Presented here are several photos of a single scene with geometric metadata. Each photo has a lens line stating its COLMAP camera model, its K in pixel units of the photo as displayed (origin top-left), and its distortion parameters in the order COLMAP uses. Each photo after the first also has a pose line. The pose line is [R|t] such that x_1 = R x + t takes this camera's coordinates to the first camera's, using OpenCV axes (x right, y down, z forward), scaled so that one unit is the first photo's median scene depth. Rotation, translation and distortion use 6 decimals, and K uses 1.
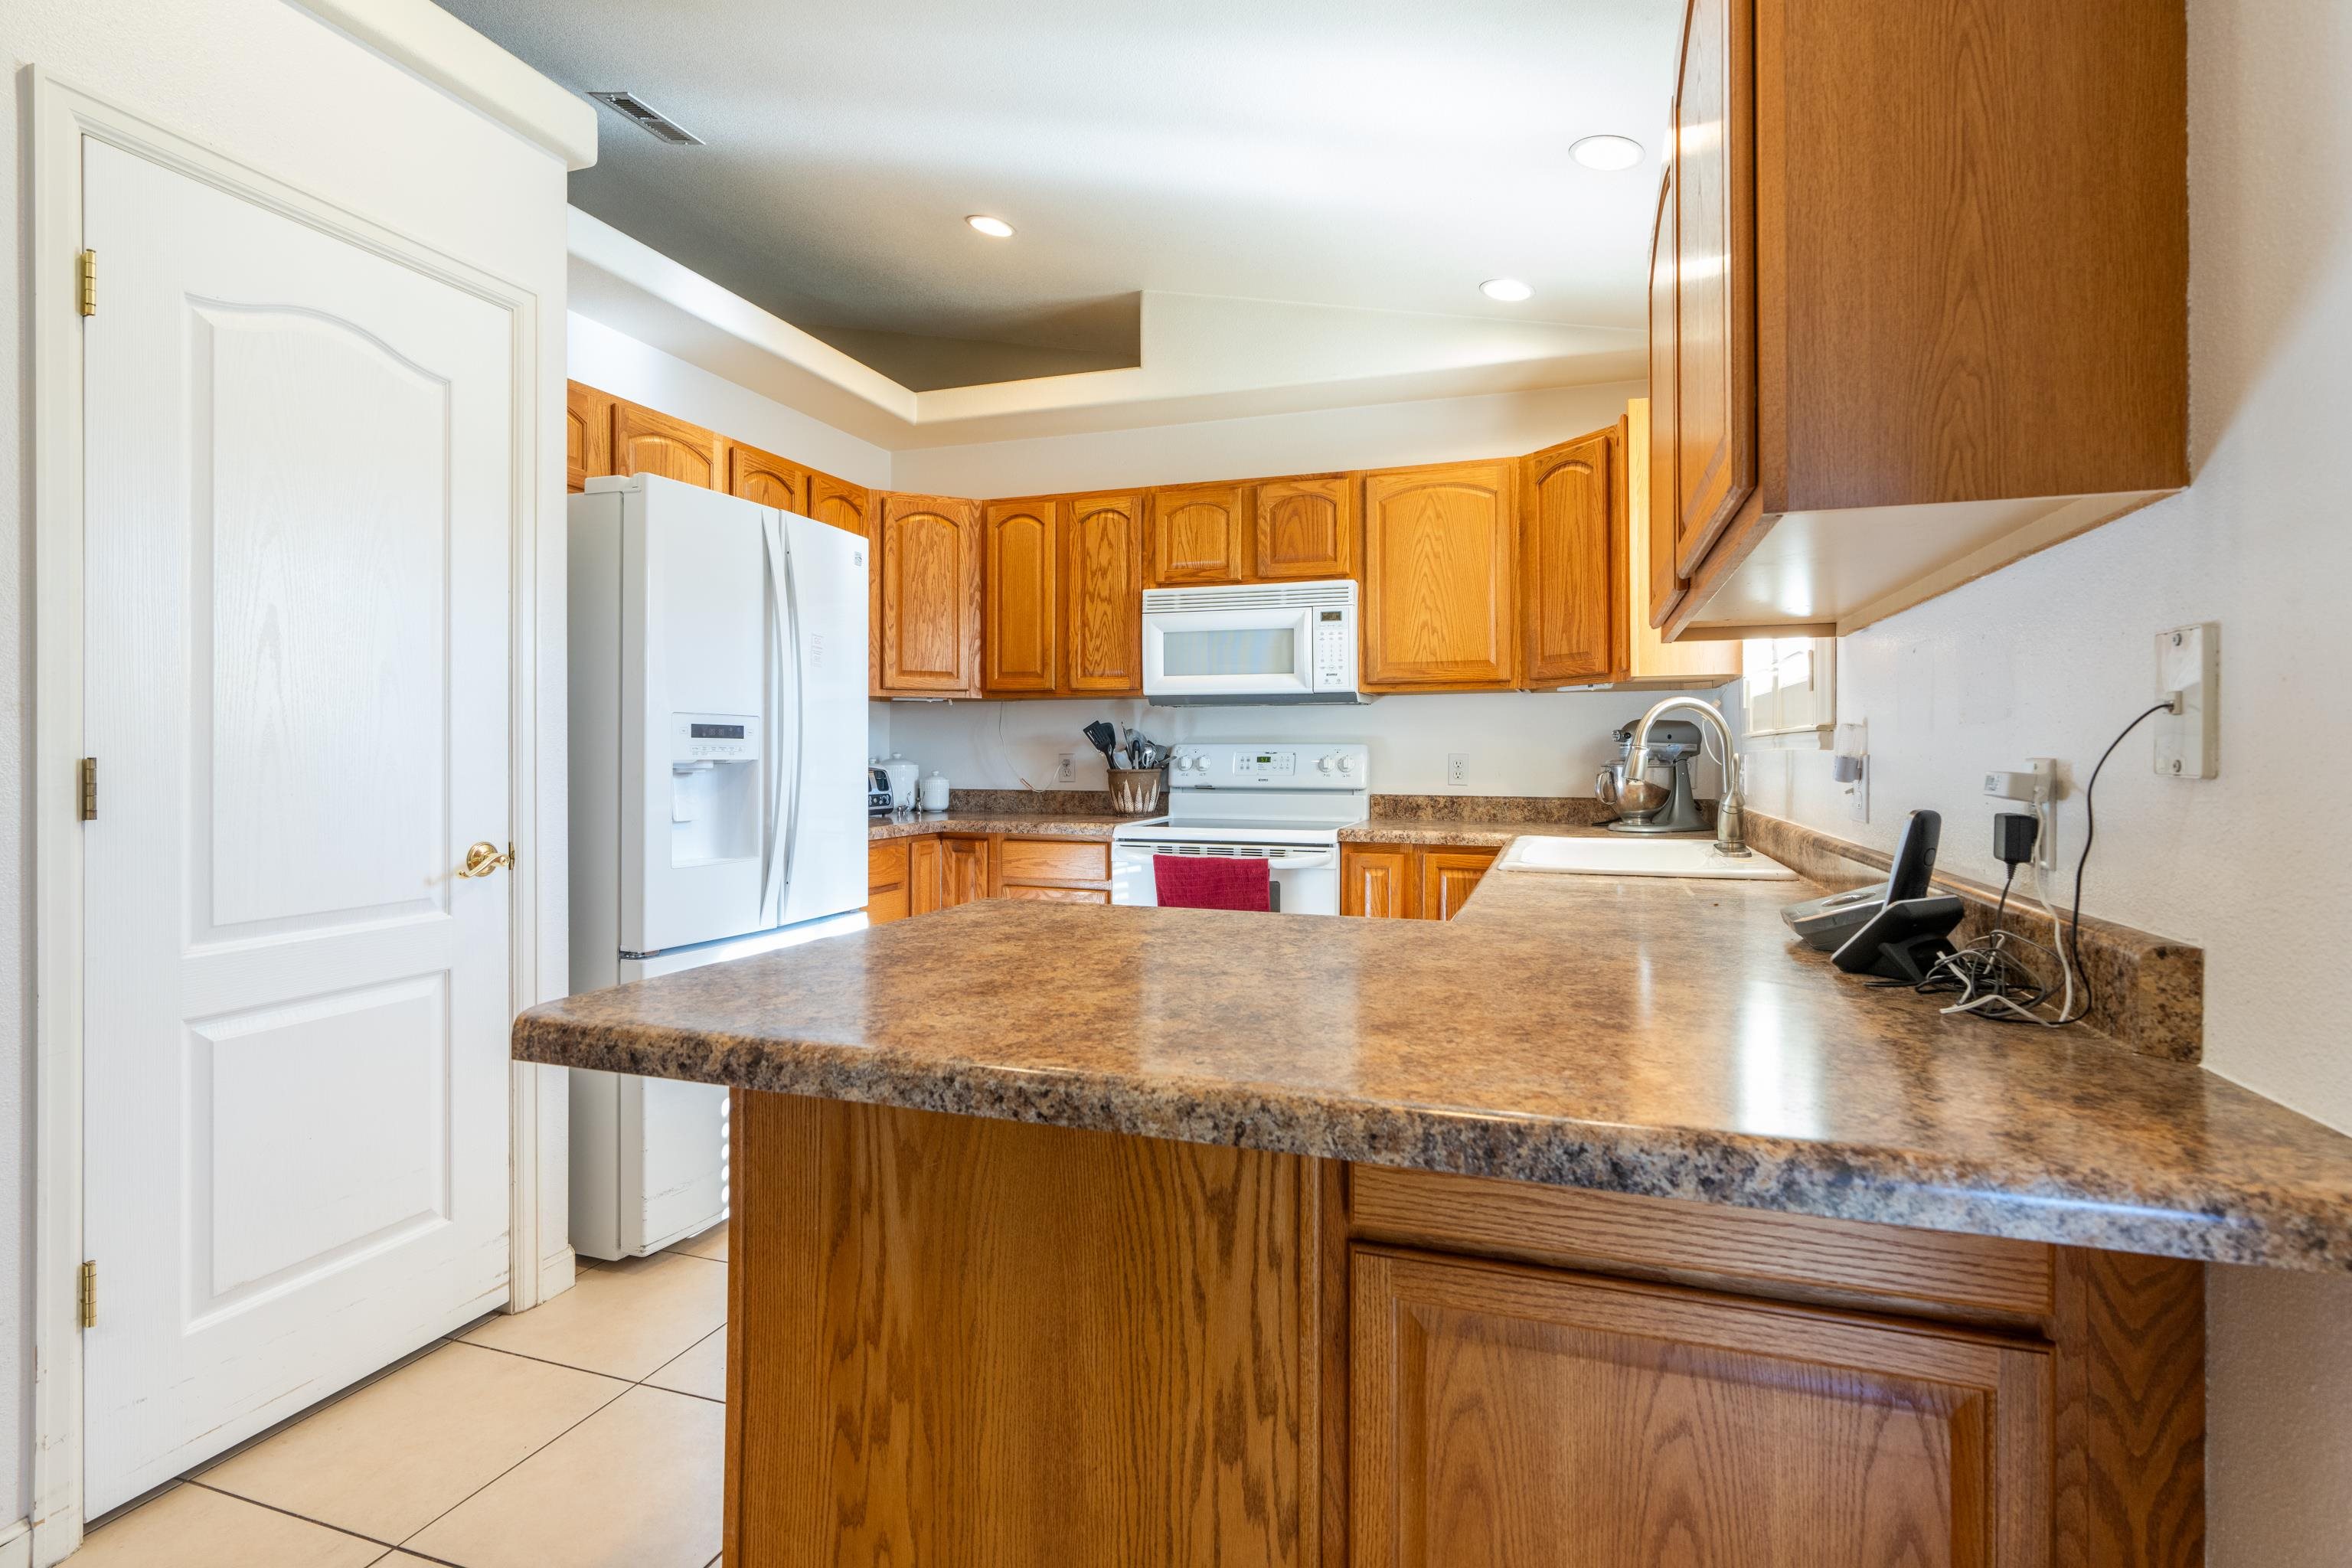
lens RADIAL K [[1140.3, 0, 1174.6], [0, 1140.3, 748.1], [0, 0, 1]] dist [-0.000513, 0.000241]
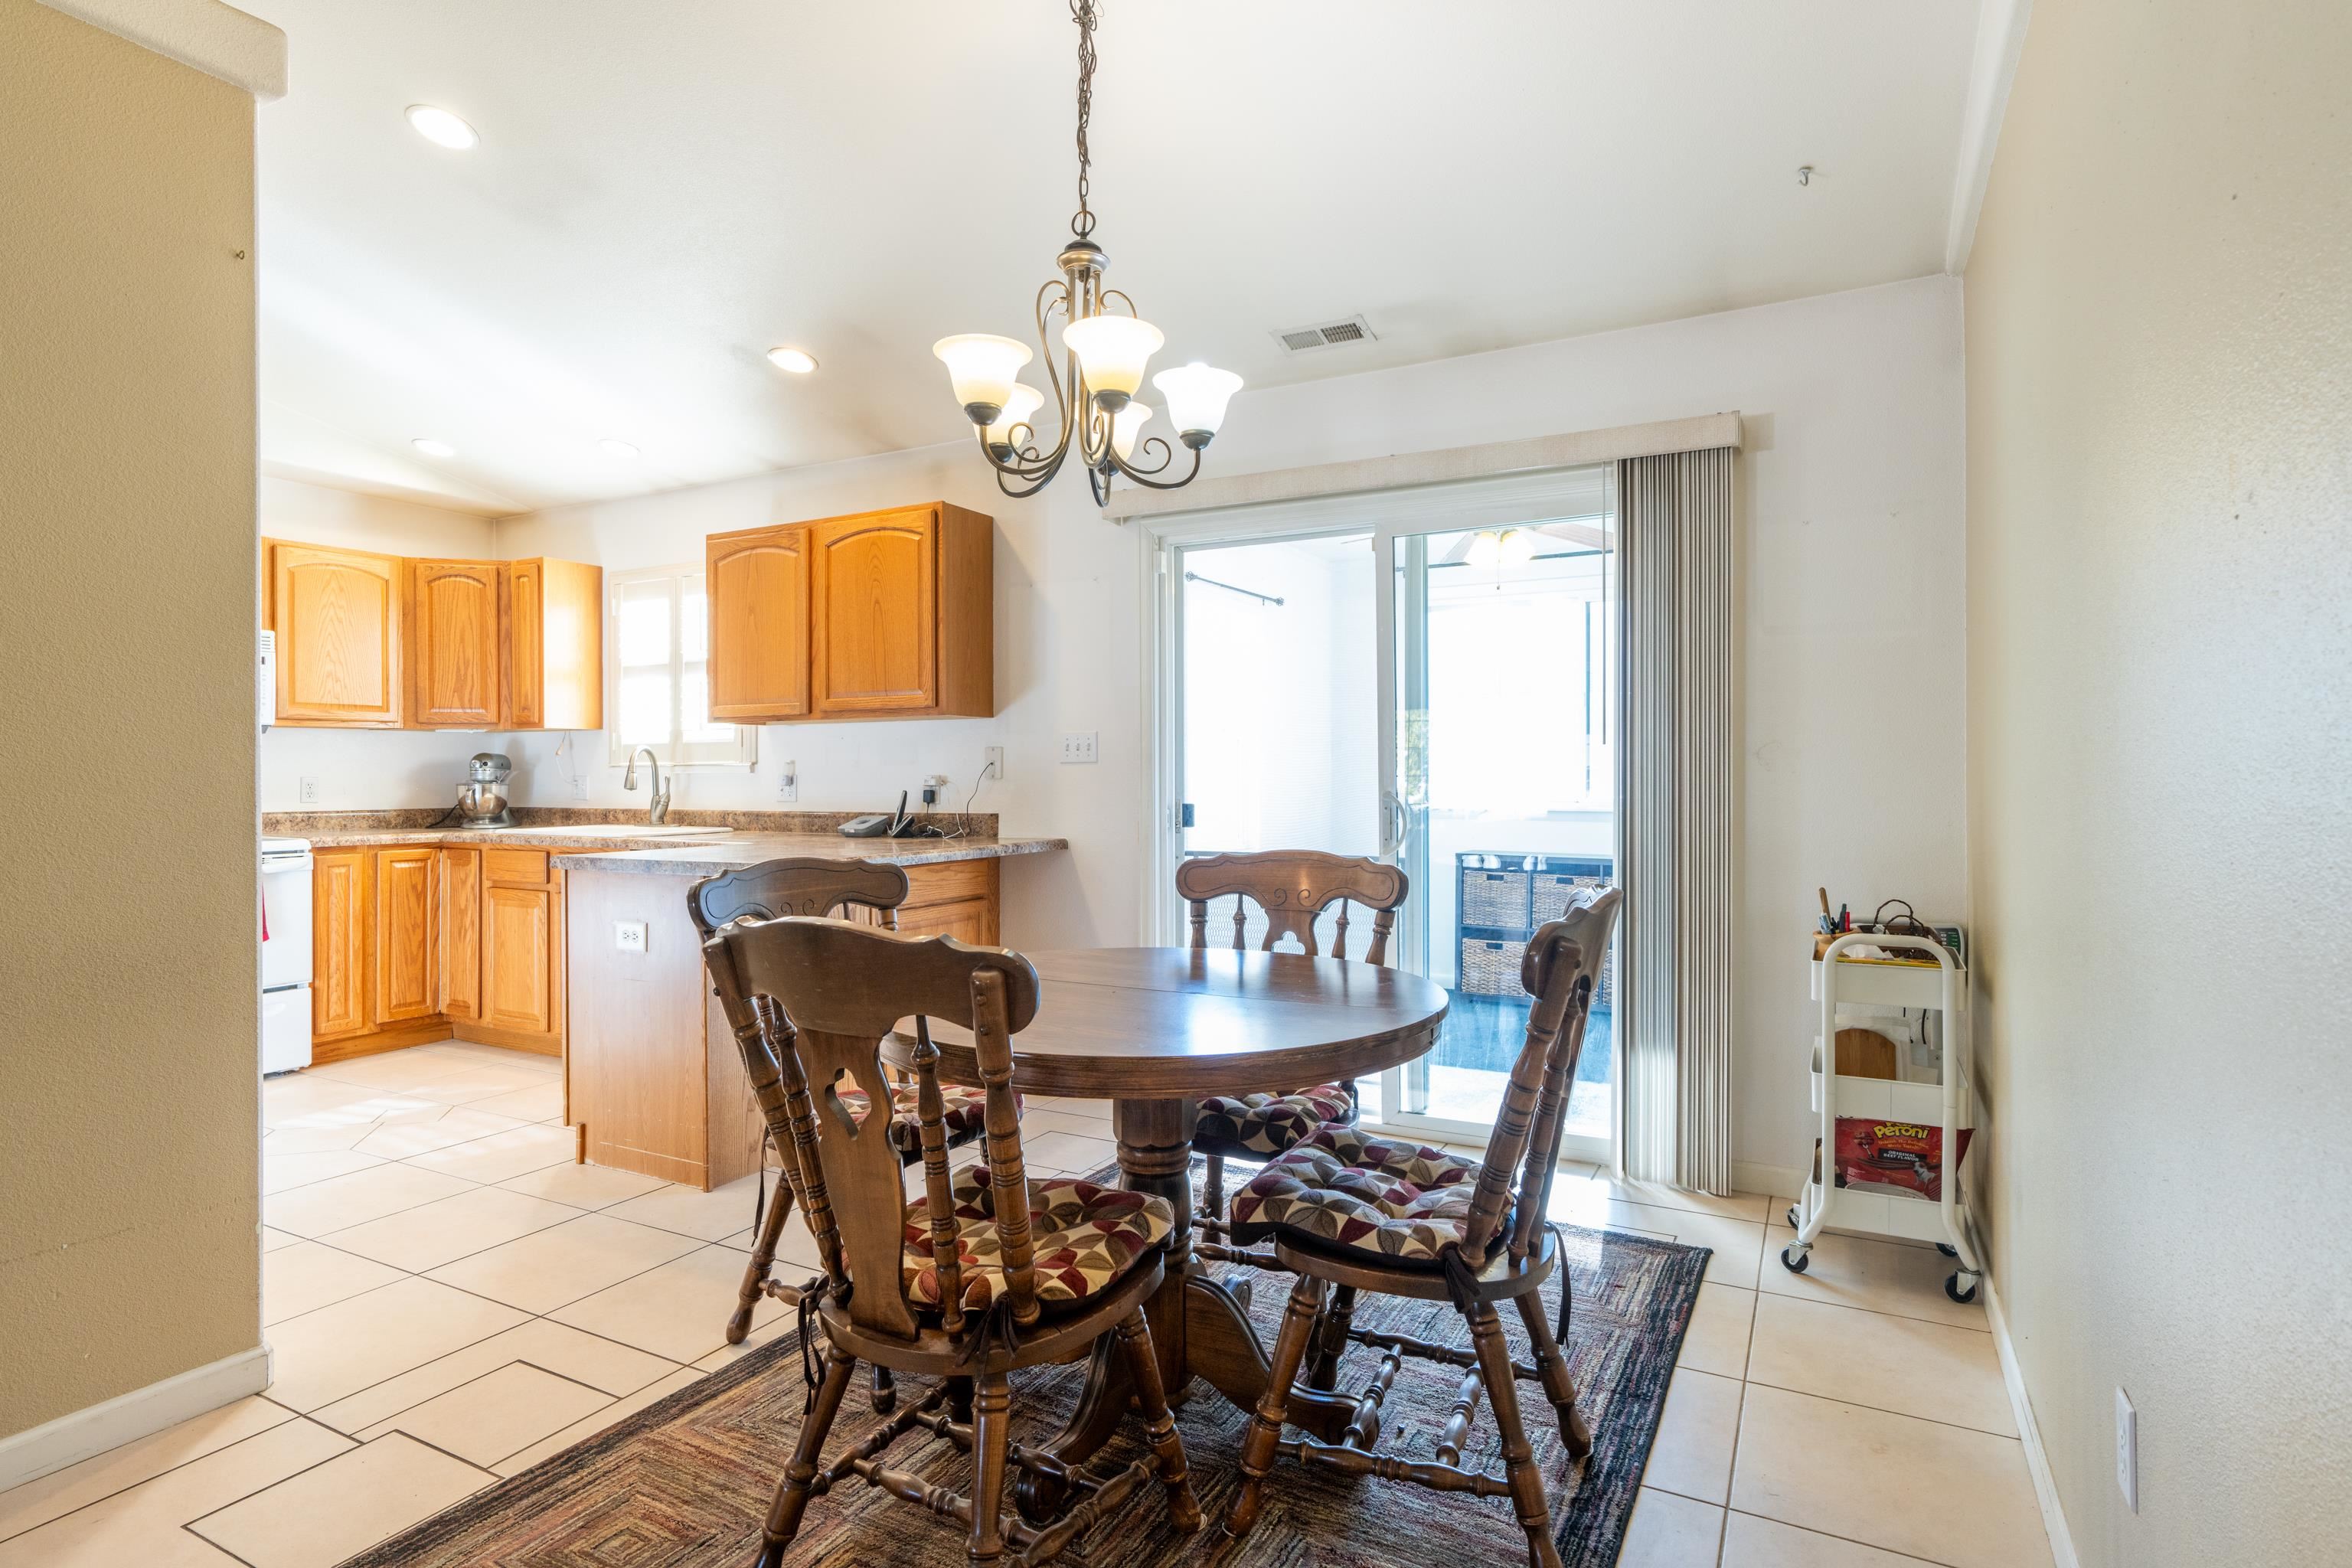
lens RADIAL K [[1214.9, 0, 1178.5], [0, 1214.9, 775.0], [0, 0, 1]] dist [-0.000082, 0.000095]
pose [[0.165577, -0.003341, 0.986191, -0.894774], [0.000096, 0.999994, 0.003371, -0.001511], [-0.986197, -0.000463, 0.165576, -0.135938]]
